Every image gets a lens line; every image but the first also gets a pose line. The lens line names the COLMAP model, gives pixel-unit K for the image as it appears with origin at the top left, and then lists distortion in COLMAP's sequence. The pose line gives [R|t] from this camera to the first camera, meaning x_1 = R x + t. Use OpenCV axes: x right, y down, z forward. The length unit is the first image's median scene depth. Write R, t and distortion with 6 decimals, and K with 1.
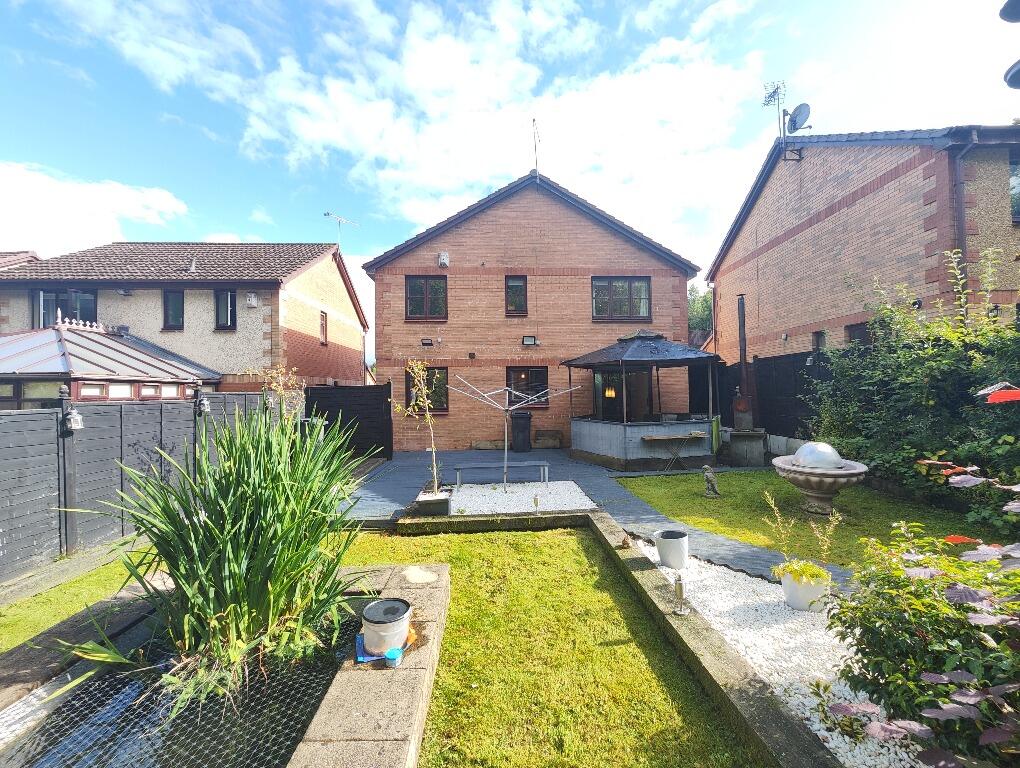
lens RADIAL K [[411.9, 0, 510.6], [0, 411.9, 384.9], [0, 0, 1]] dist [0.002480, 0.000001]
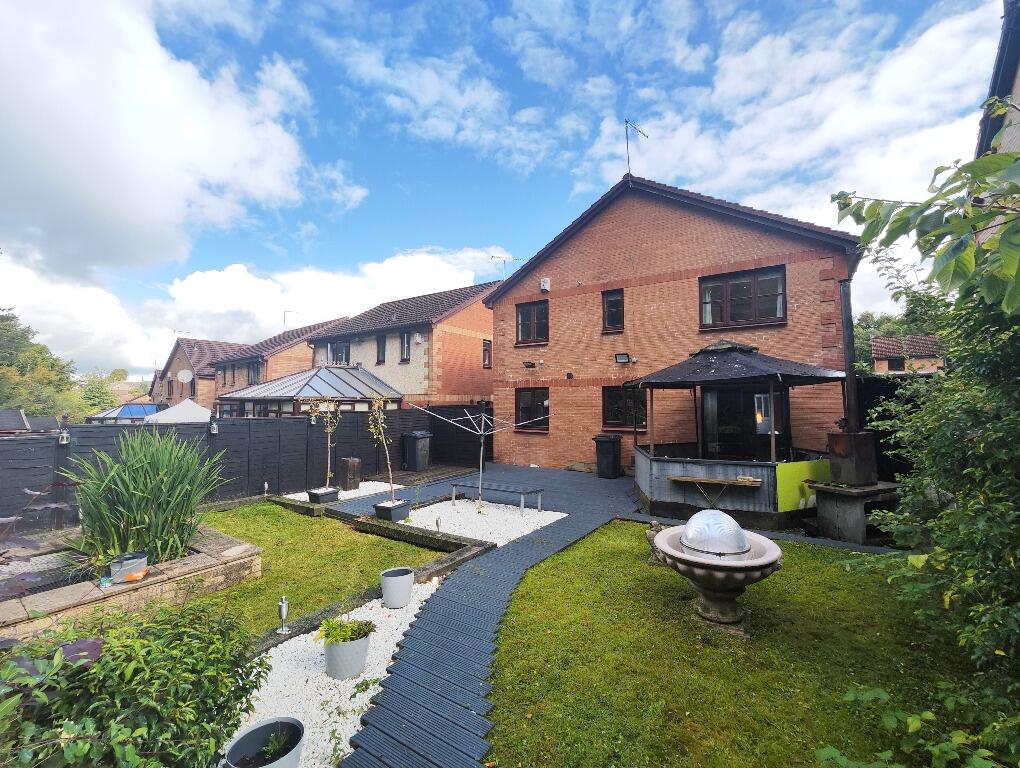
lens RADIAL K [[411.9, 0, 507.1], [0, 411.9, 384.3], [0, 0, 1]] dist [0.002480, 0.000001]
pose [[0.806622, -0.012861, -0.590927, 0.375774], [-0.003844, 0.999628, -0.027003, -0.022570], [0.591055, 0.024053, 0.806273, 0.102654]]
